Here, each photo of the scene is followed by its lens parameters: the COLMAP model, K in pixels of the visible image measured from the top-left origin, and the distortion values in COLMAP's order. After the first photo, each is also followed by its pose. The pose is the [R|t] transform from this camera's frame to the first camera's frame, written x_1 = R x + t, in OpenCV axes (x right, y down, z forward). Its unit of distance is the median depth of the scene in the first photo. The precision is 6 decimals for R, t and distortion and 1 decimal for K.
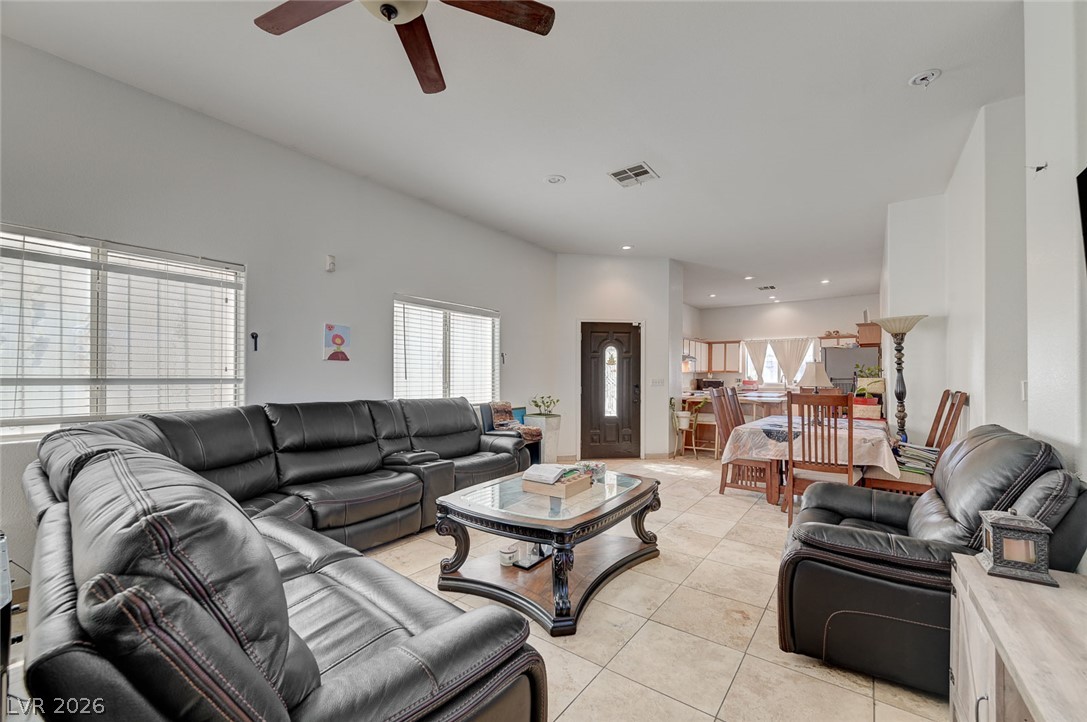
lens RADIAL K [[437.1, 0, 546.3], [0, 437.1, 374.6], [0, 0, 1]] dist [-0.000387, -0.000077]
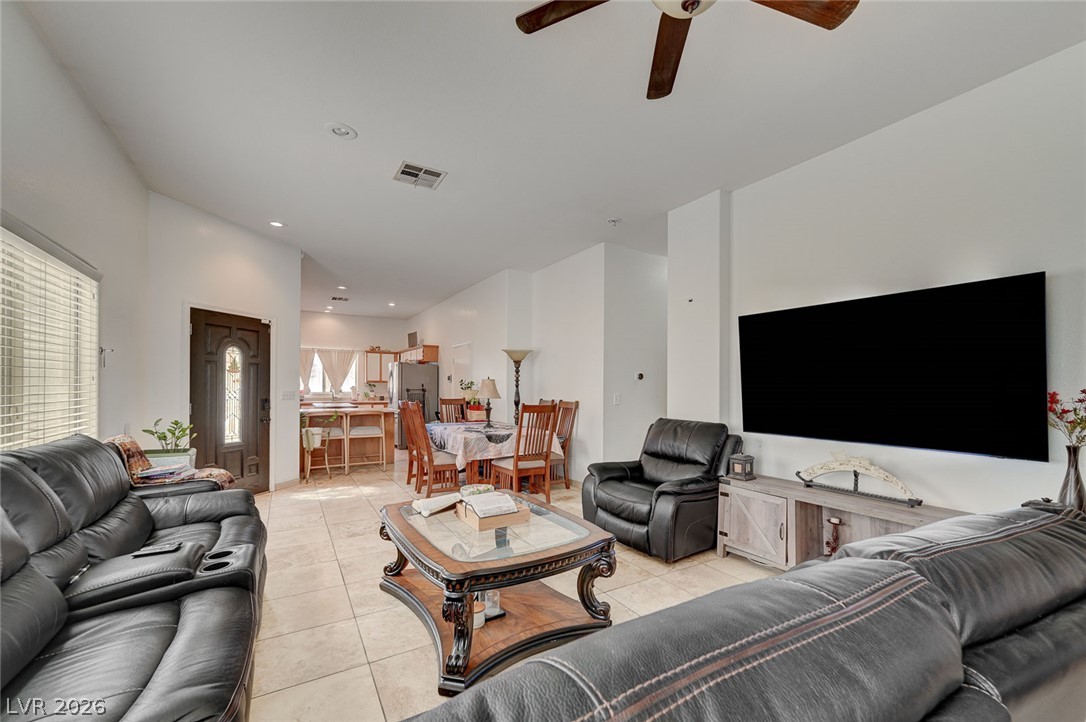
lens RADIAL K [[438.0, 0, 553.1], [0, 438.0, 390.3], [0, 0, 1]] dist [-0.000039, -0.000043]
pose [[0.366561, -0.005247, 0.930379, -0.390167], [-0.016073, 0.999799, 0.011971, -0.011356], [-0.930255, -0.019342, 0.366403, 0.265557]]
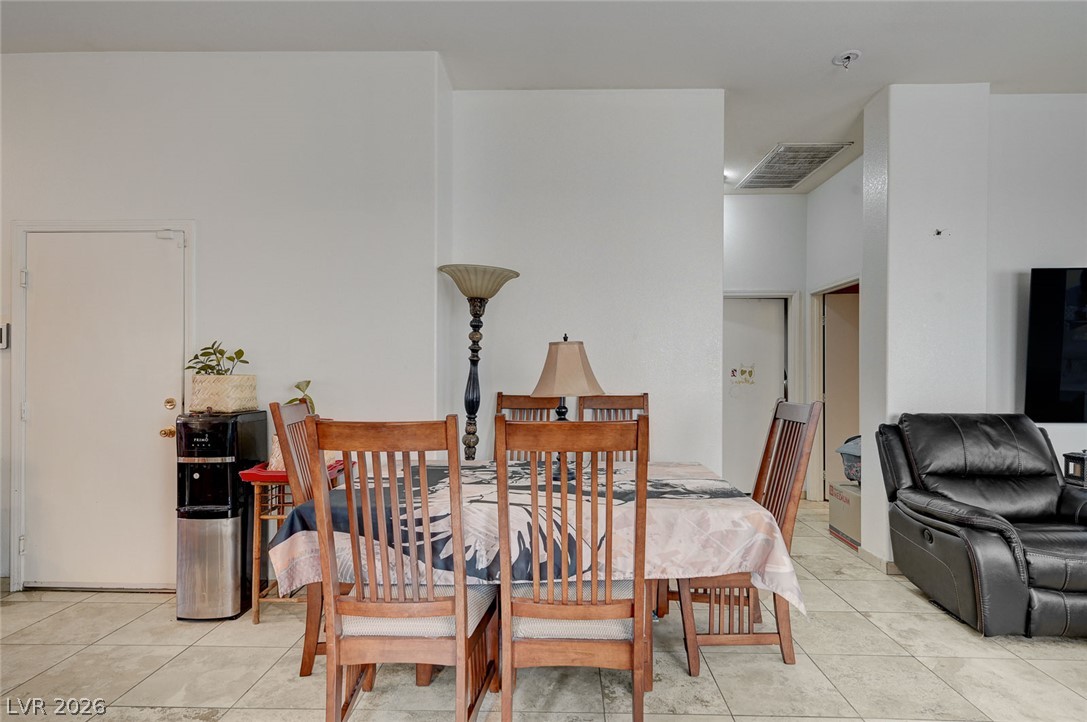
lens RADIAL K [[565.9, 0, 547.9], [0, 565.9, 374.1], [0, 0, 1]] dist [0.004229, 0.001611]
pose [[-0.579951, -0.003794, 0.814642, 0.109240], [-0.008232, 0.999965, -0.001203, 0.004780], [-0.814610, -0.007404, -0.579963, 1.029419]]
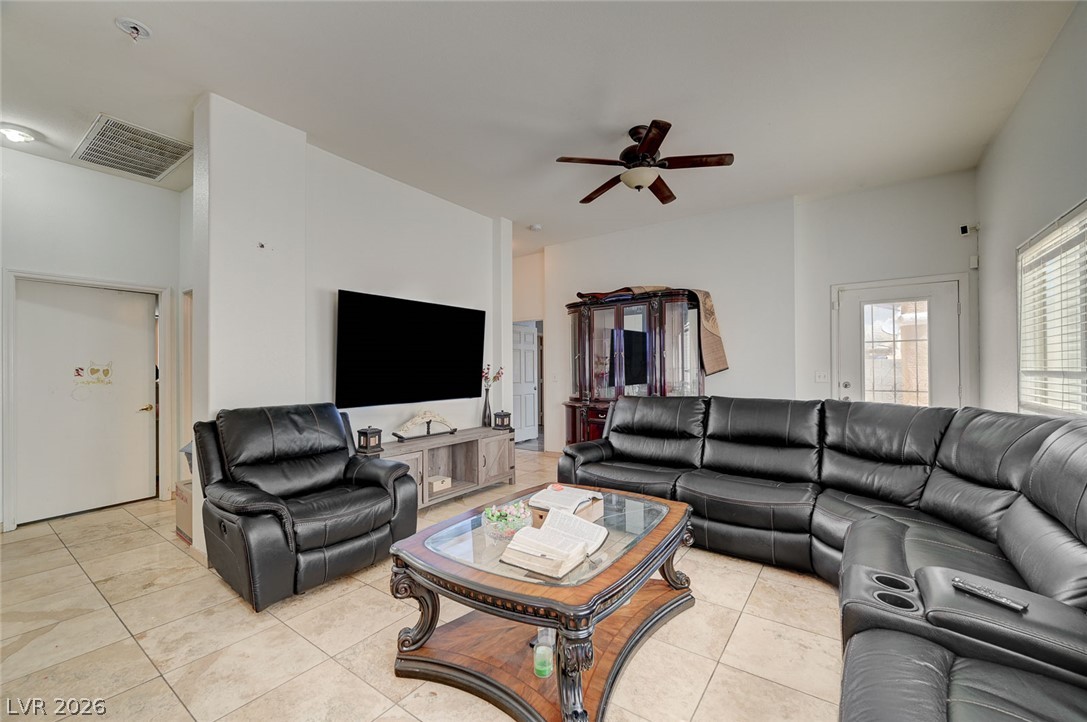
lens RADIAL K [[435.3, 0, 553.1], [0, 435.3, 368.1], [0, 0, 1]] dist [0.000635, 0.000505]
pose [[-0.999497, 0.004605, -0.031367, 0.026958], [0.004974, 0.999920, -0.011671, 0.004102], [0.031311, -0.011821, -0.999440, 0.864988]]
